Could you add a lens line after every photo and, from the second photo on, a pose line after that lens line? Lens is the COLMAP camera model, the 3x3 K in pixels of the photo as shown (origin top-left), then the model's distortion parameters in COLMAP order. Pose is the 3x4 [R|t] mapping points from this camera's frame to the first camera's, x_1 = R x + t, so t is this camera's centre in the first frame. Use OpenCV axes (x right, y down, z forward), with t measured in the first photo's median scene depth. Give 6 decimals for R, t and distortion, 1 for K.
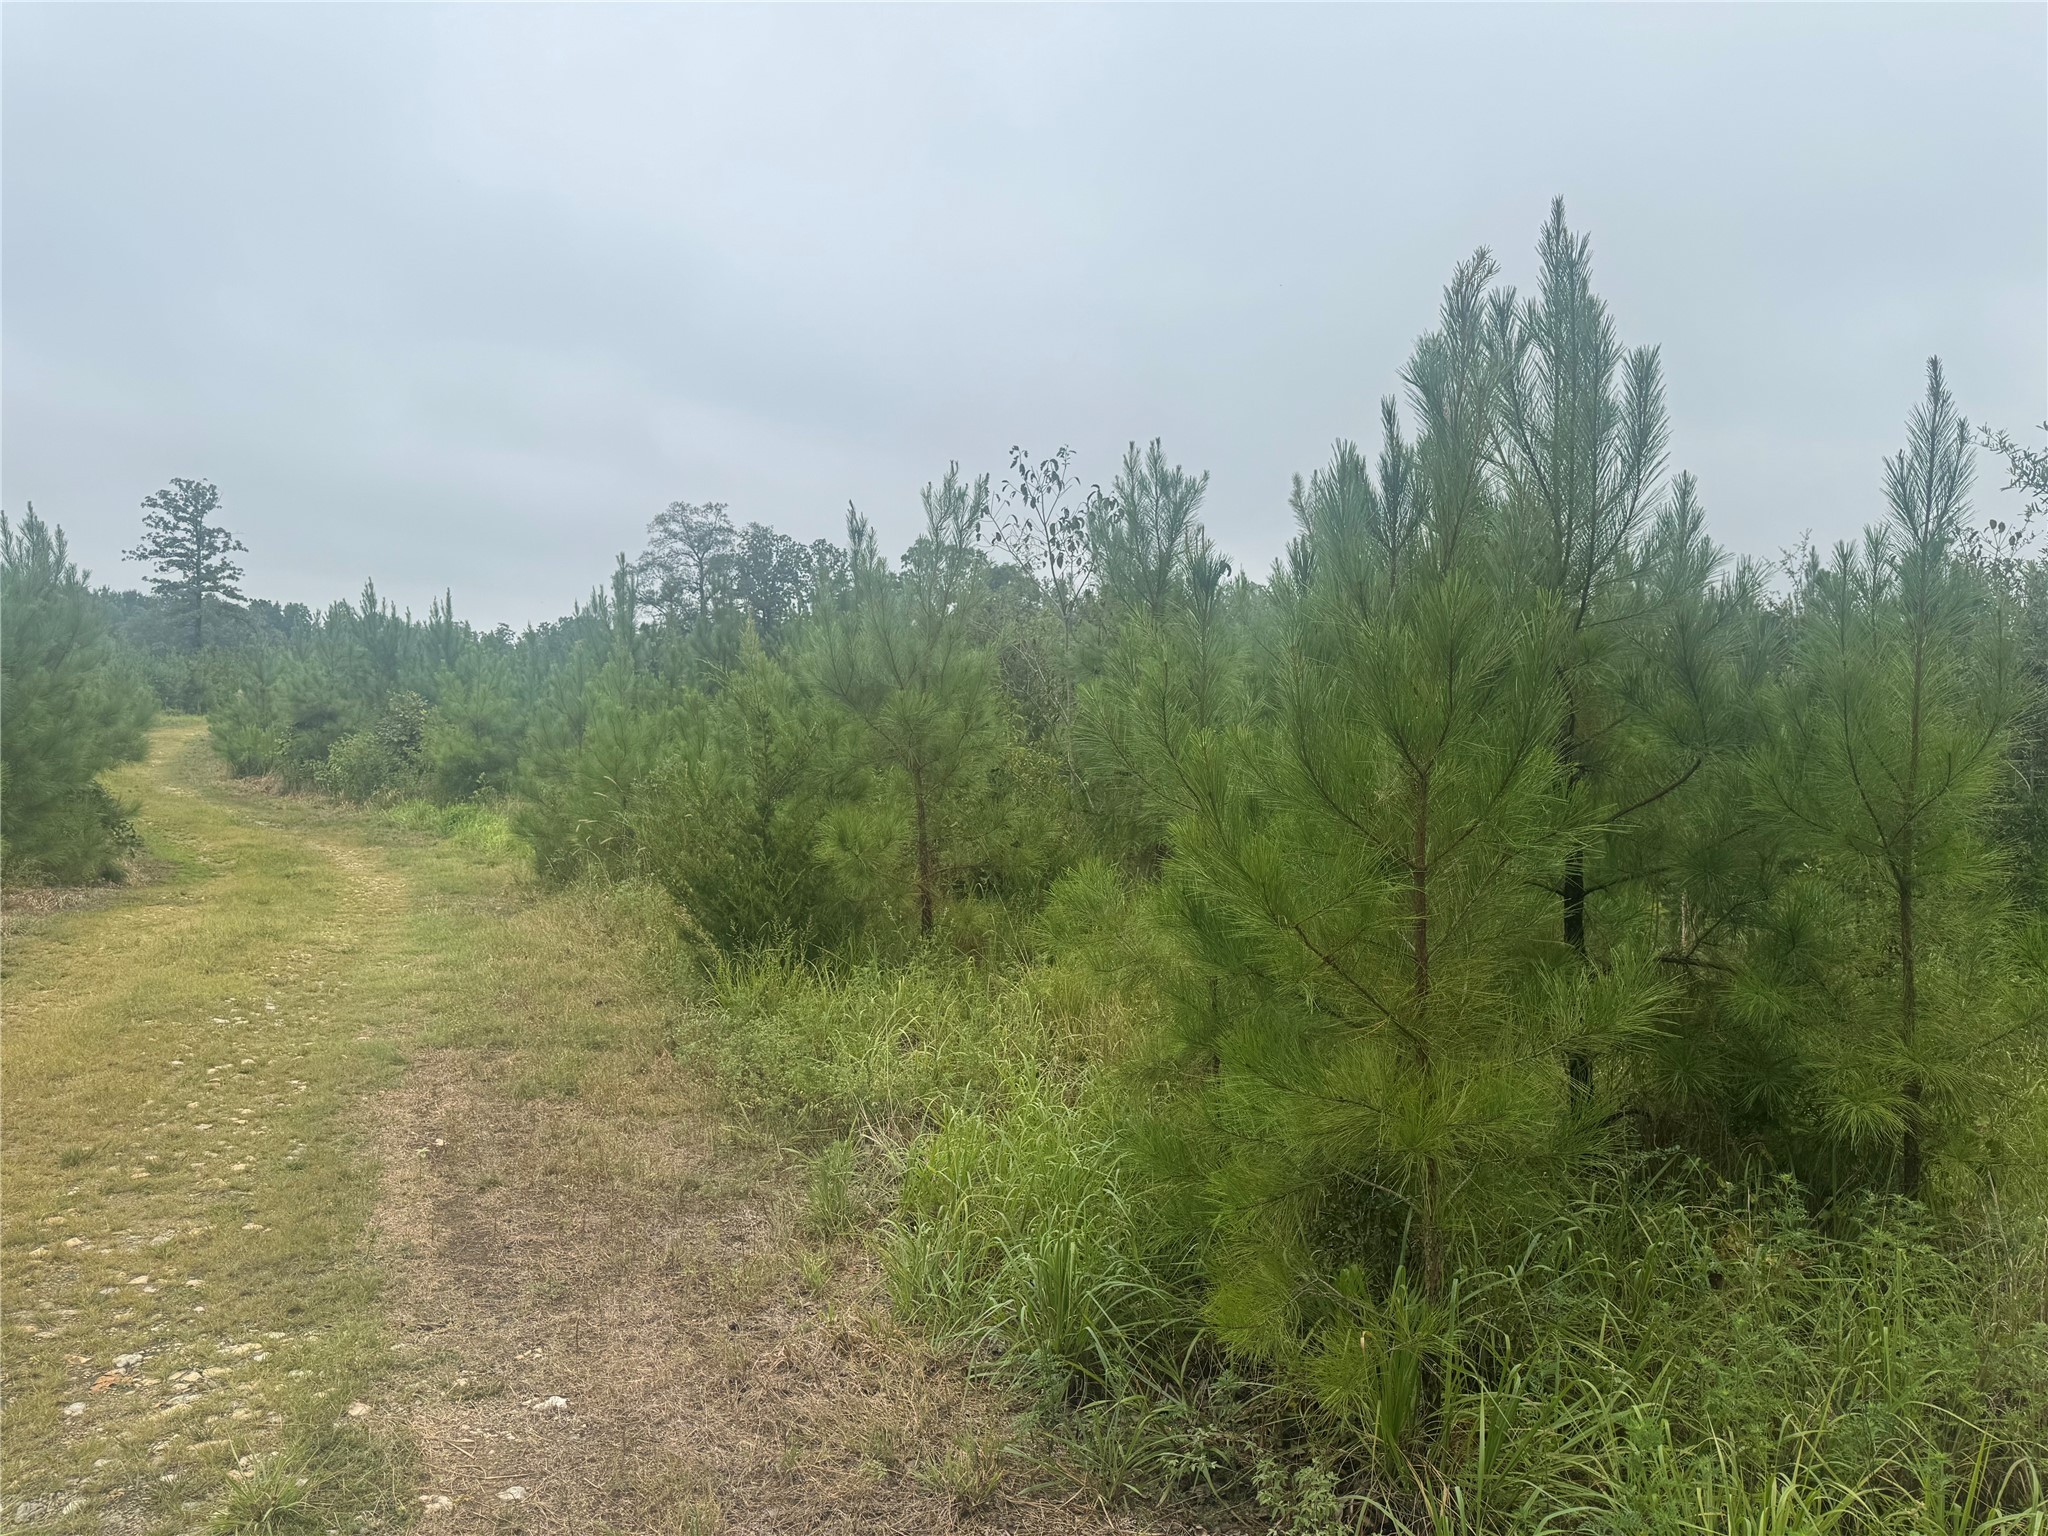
lens RADIAL K [[1459.1, 0, 1034.0], [0, 1459.1, 770.3], [0, 0, 1]] dist [0.069408, -0.074080]
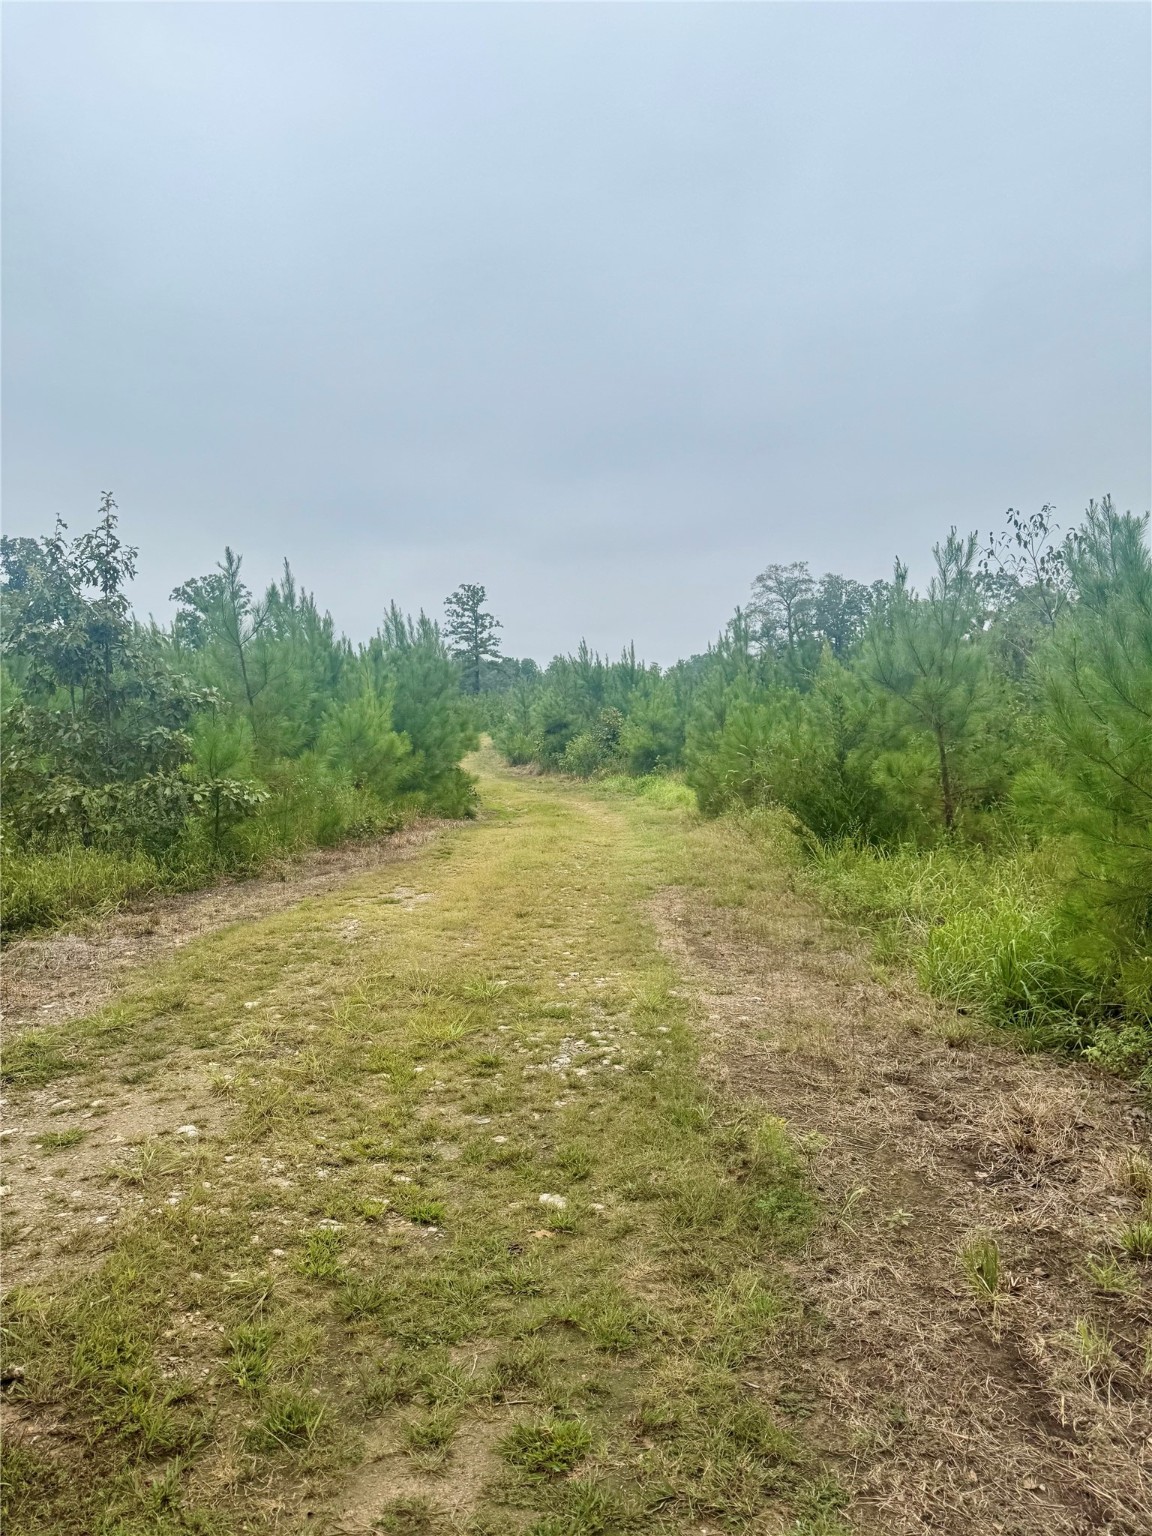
lens RADIAL K [[1094.4, 0, 580.1], [0, 1094.4, 754.8], [0, 0, 1]] dist [0.069408, -0.074080]
pose [[0.914496, -0.033171, -0.403233, 0.022999], [0.031103, 0.999448, -0.011677, 0.016286], [0.403398, -0.001864, 0.915023, -0.126040]]
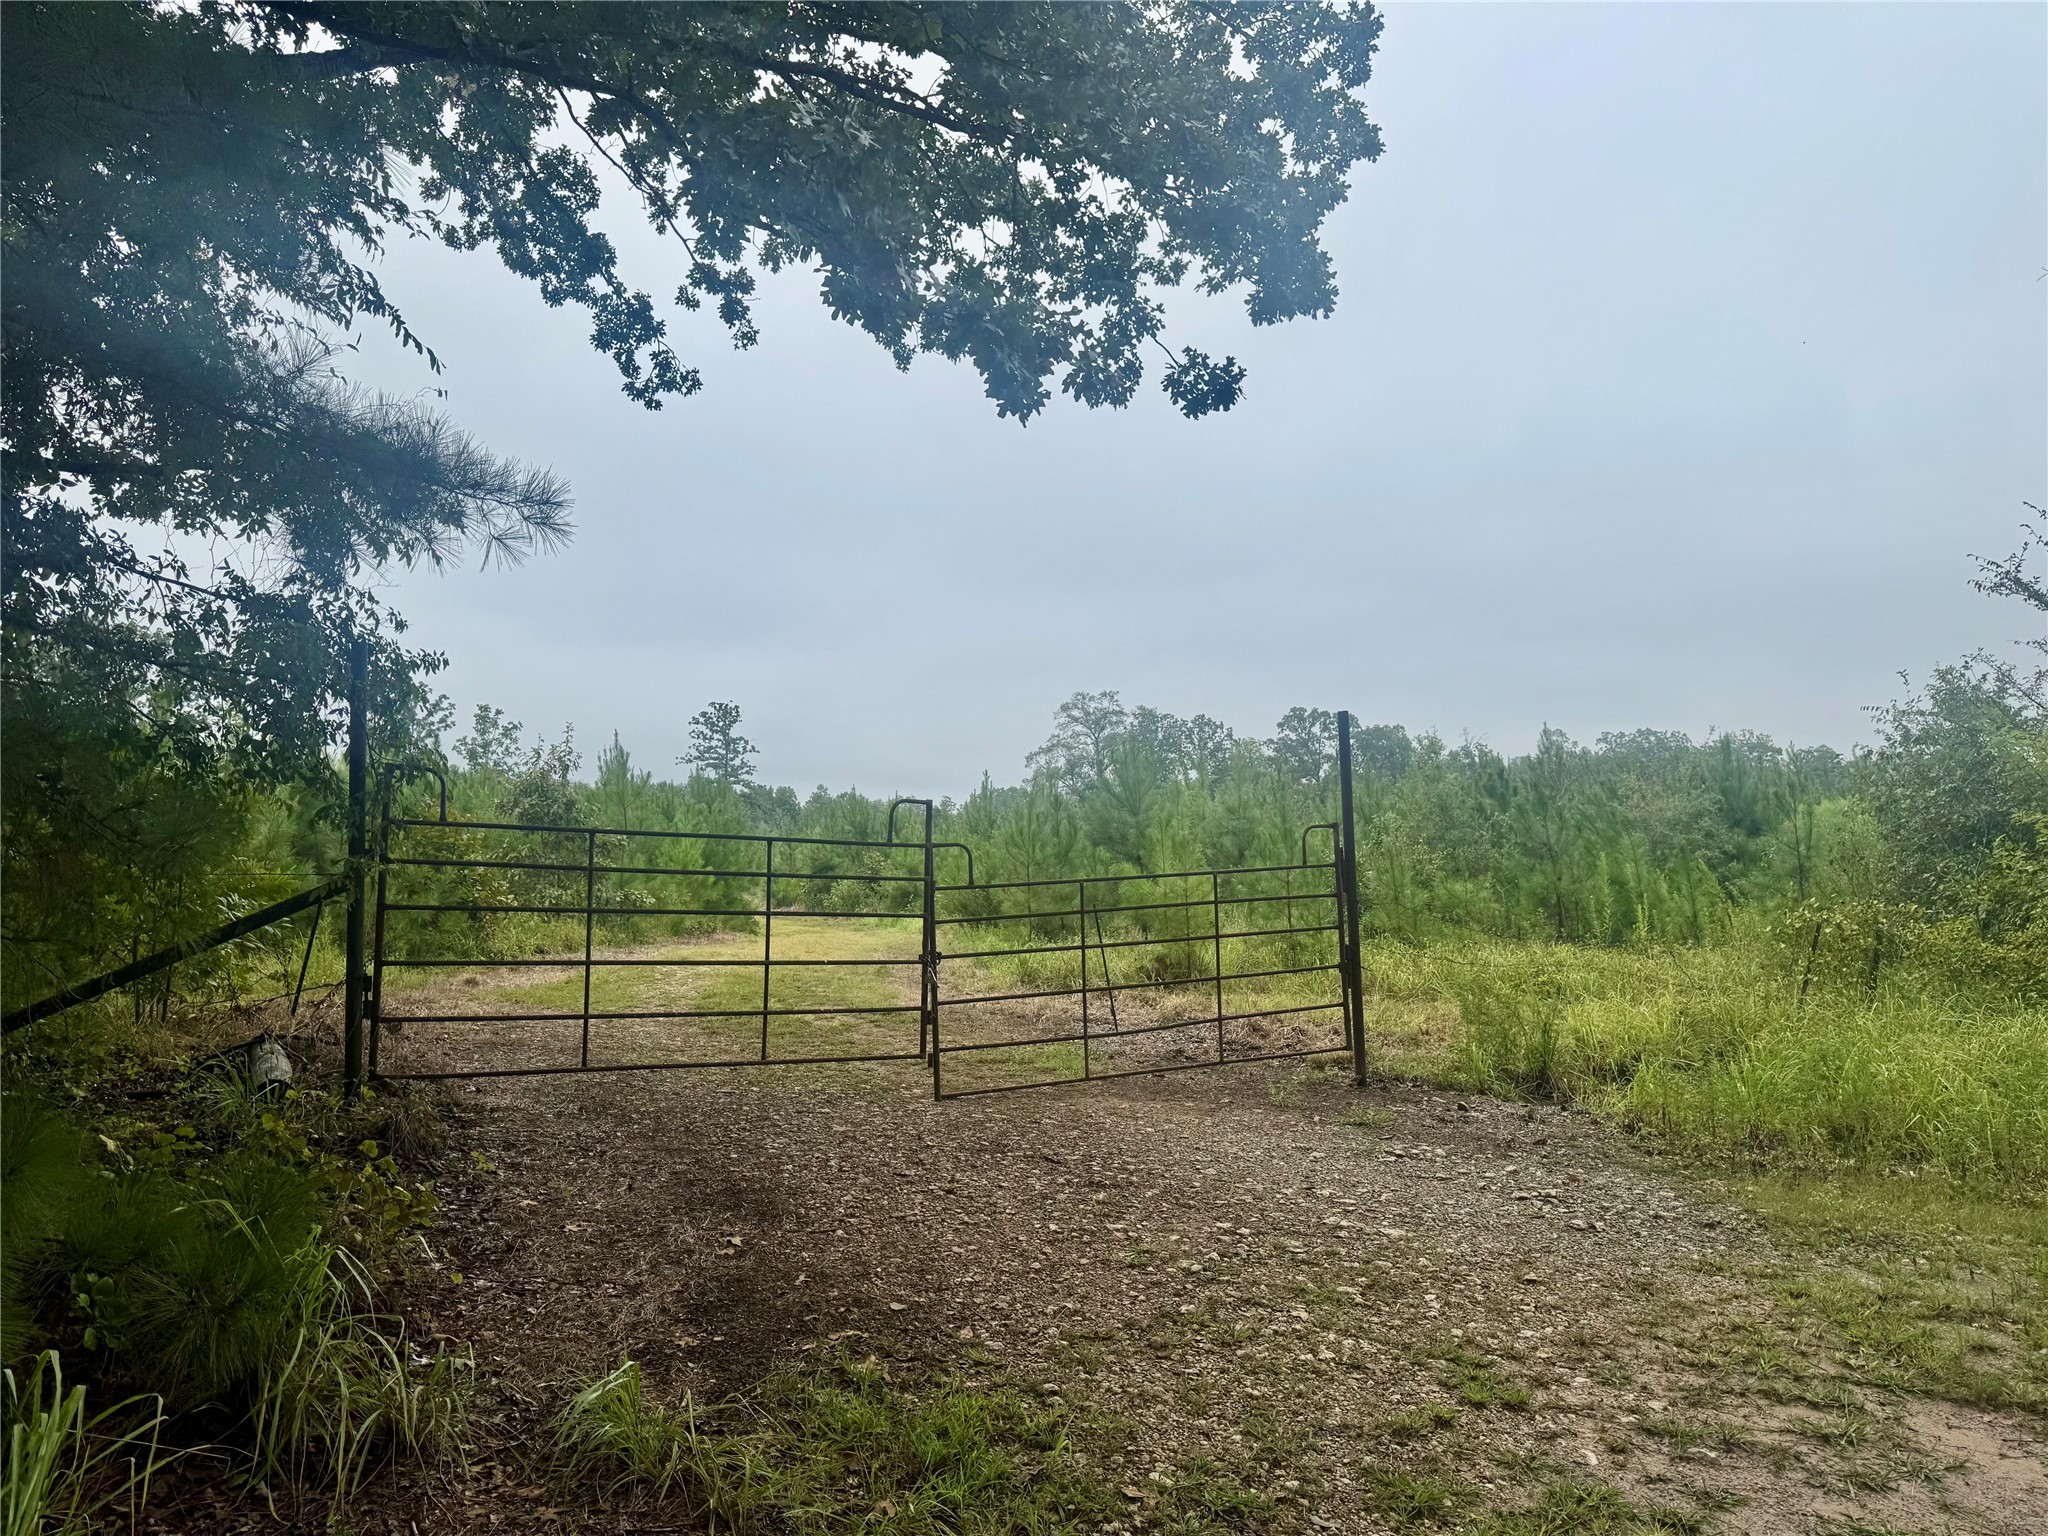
lens RADIAL K [[1459.1, 0, 1043.8], [0, 1459.1, 773.2], [0, 0, 1]] dist [0.069408, -0.074080]
pose [[0.960272, -0.040284, -0.276142, 0.364574], [0.011019, 0.994228, -0.106721, 0.059735], [0.278847, 0.099438, 0.955173, -0.884375]]
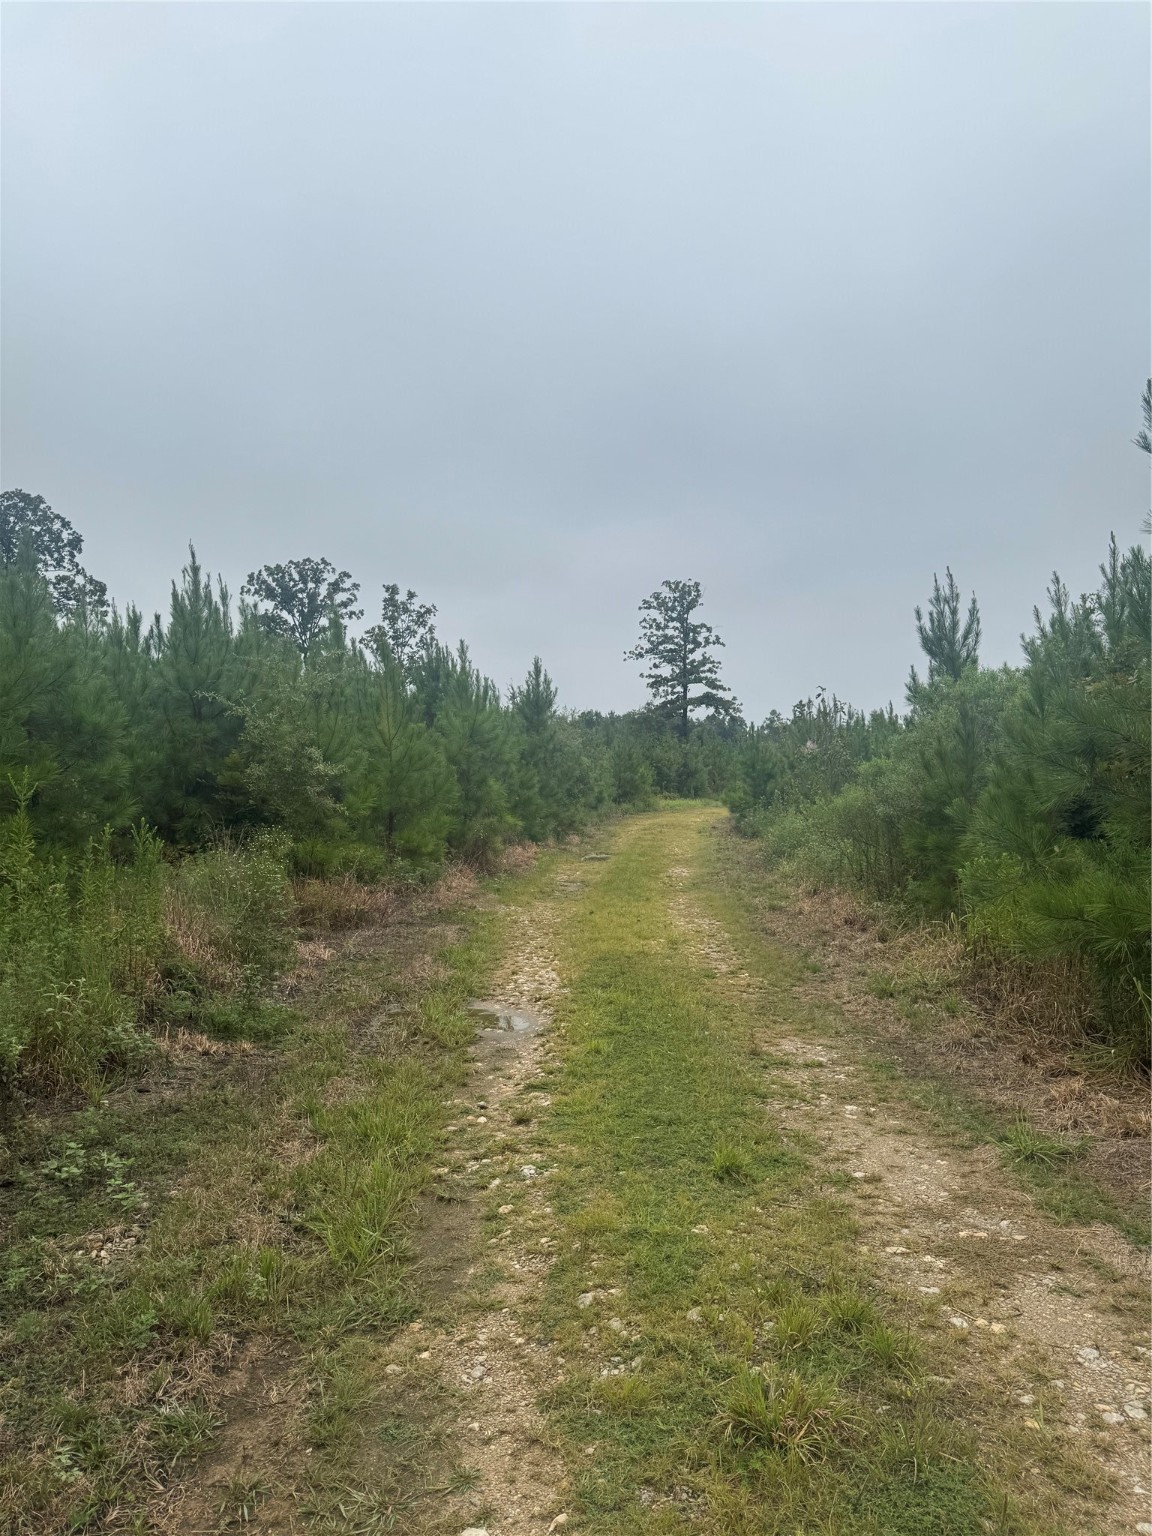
lens RADIAL K [[1094.4, 0, 568.6], [0, 1094.4, 771.1], [0, 0, 1]] dist [0.069408, -0.074080]
pose [[0.825853, -0.032022, -0.562976, -0.977854], [-0.004944, 0.997937, -0.064014, -0.041238], [0.563864, 0.055650, 0.823991, 1.569916]]
